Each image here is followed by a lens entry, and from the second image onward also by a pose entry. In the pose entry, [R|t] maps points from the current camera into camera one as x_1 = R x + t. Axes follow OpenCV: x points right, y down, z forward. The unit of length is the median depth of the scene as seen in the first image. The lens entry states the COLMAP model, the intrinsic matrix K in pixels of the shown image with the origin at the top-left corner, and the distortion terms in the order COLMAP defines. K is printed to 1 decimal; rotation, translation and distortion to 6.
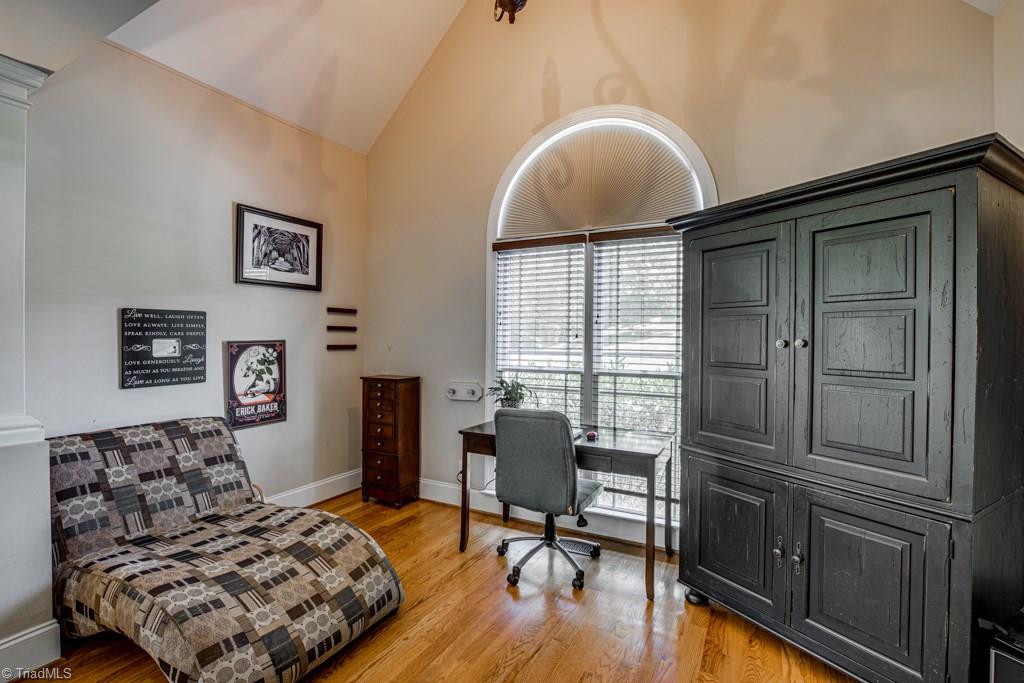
lens RADIAL K [[463.3, 0, 510.3], [0, 463.3, 340.1], [0, 0, 1]] dist [-0.025397, -0.000120]
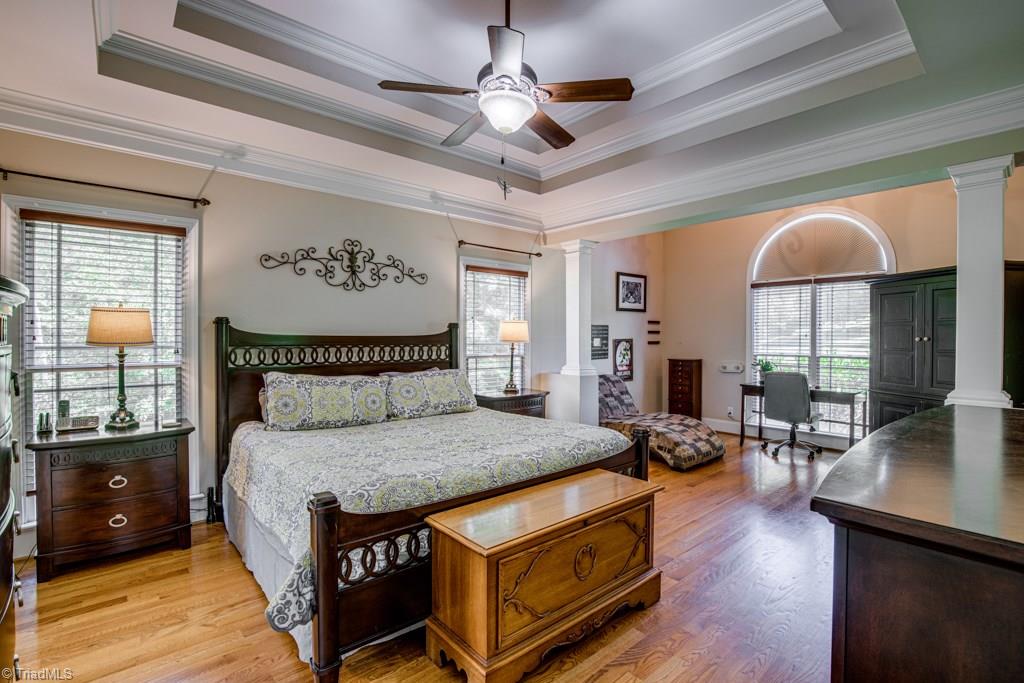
lens RADIAL K [[463.3, 0, 518.0], [0, 463.3, 342.9], [0, 0, 1]] dist [-0.025397, -0.000120]
pose [[0.938503, 0.000526, -0.345269, -0.286457], [0.001623, 0.999981, 0.005935, 0.005768], [0.345266, -0.006130, 0.938485, -1.042970]]
